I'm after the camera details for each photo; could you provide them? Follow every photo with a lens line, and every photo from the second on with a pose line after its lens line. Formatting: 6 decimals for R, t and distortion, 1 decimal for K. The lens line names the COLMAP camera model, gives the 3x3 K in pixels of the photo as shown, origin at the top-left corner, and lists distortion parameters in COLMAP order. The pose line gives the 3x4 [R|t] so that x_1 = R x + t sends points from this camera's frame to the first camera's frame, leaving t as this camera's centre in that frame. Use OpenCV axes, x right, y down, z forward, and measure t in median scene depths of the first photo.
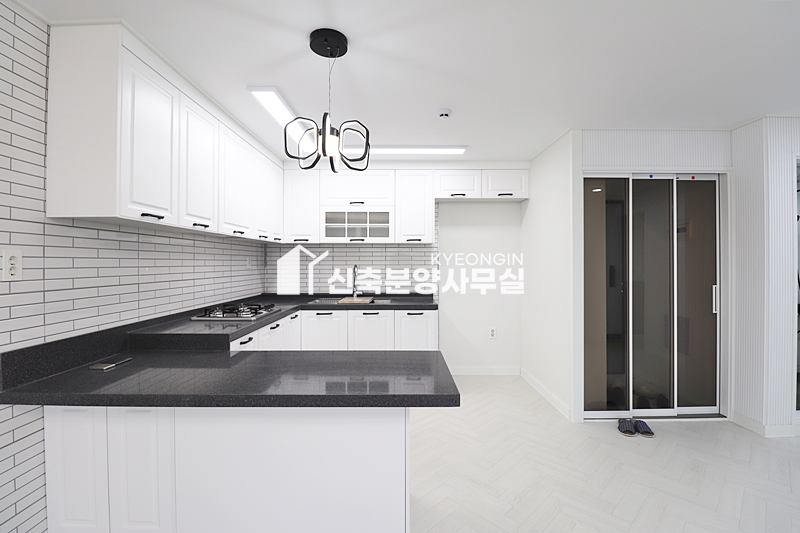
lens RADIAL K [[369.8, 0, 404.0], [0, 369.8, 260.3], [0, 0, 1]] dist [-0.001151, -0.012088]
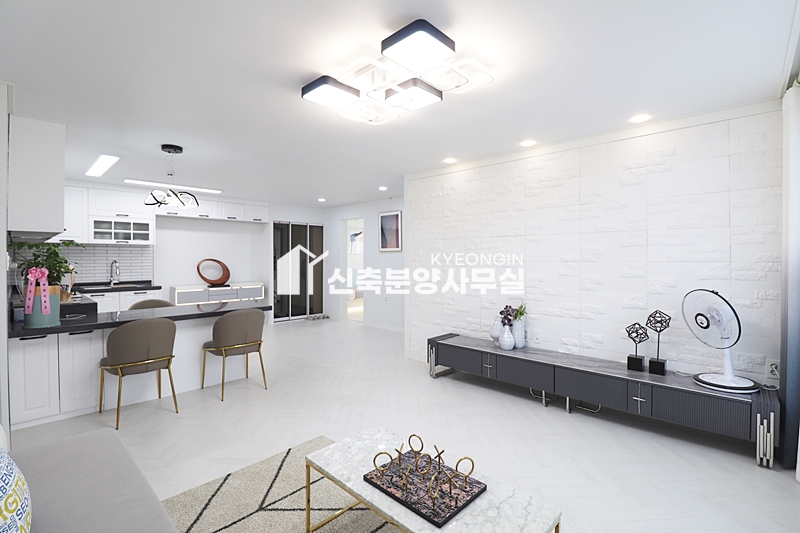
lens RADIAL K [[369.8, 0, 405.4], [0, 369.8, 252.5], [0, 0, 1]] dist [-0.001151, -0.012088]
pose [[0.679890, 0.013011, 0.733199, -0.418966], [0.002653, 0.999792, -0.020202, 0.015139], [-0.733309, 0.015680, 0.679714, -0.717680]]
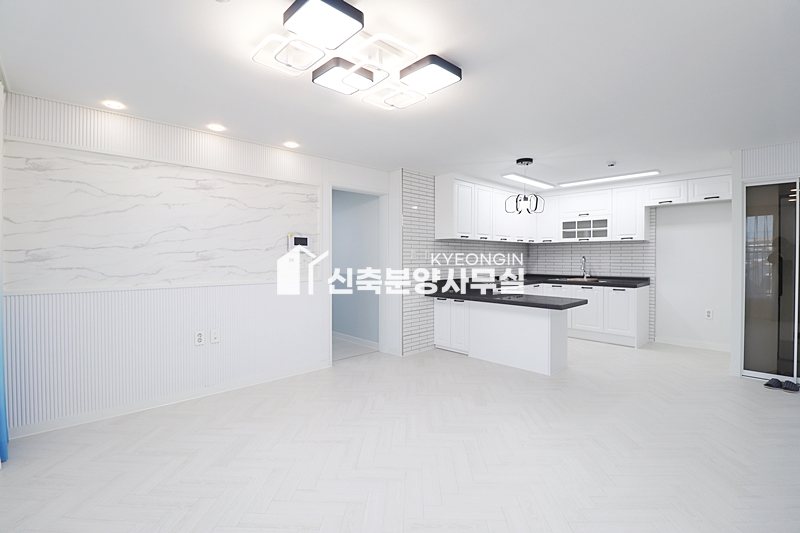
lens RADIAL K [[369.8, 0, 399.7], [0, 369.8, 262.0], [0, 0, 1]] dist [-0.001151, -0.012088]
pose [[0.681273, 0.010232, -0.731958, 0.462780], [0.003822, 0.999839, 0.017534, 0.006375], [0.732020, -0.014743, 0.681124, -0.563534]]
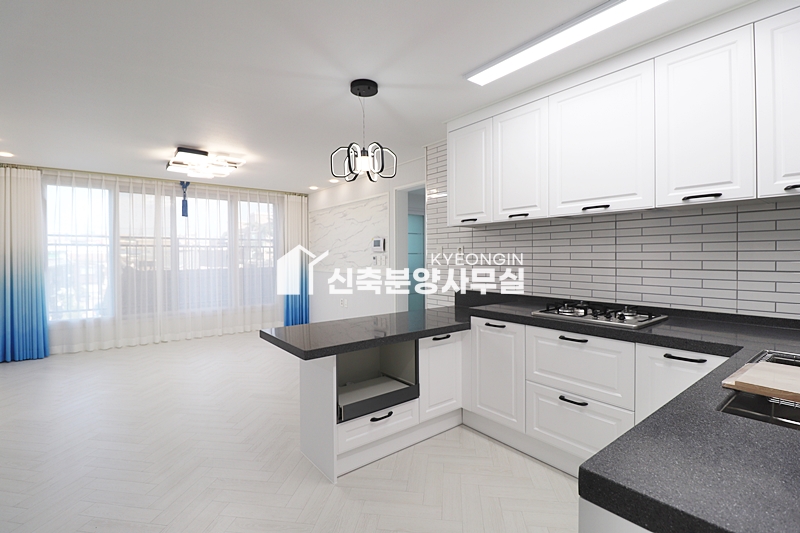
lens RADIAL K [[369.8, 0, 402.9], [0, 369.8, 261.3], [0, 0, 1]] dist [-0.001151, -0.012088]
pose [[-0.790025, 0.012686, -0.612943, 0.240505], [0.008862, 0.999918, 0.009273, 0.017544], [0.613010, 0.001894, -0.790073, 0.997482]]
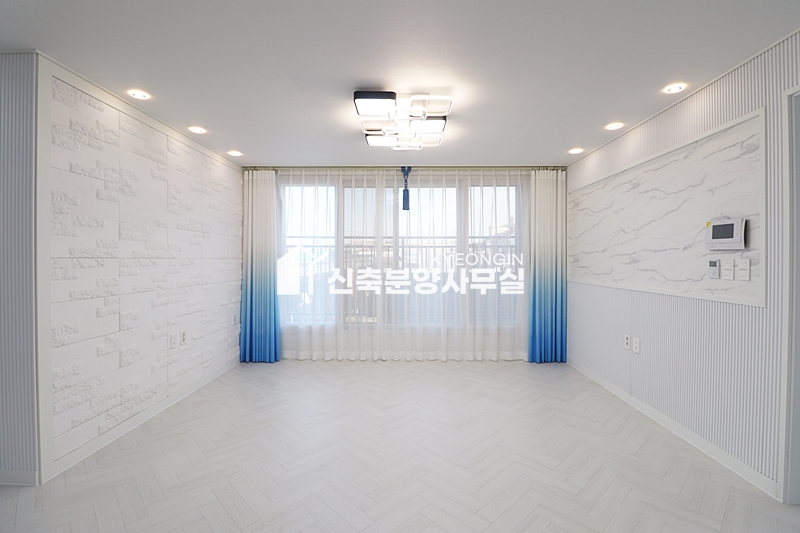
lens RADIAL K [[369.8, 0, 400.5], [0, 369.8, 262.1], [0, 0, 1]] dist [-0.001151, -0.012088]
pose [[-0.999824, -0.000671, 0.018740, 0.023958], [-0.000685, 1.000000, -0.000703, 0.015440], [-0.018739, -0.000716, -0.999824, 0.519841]]
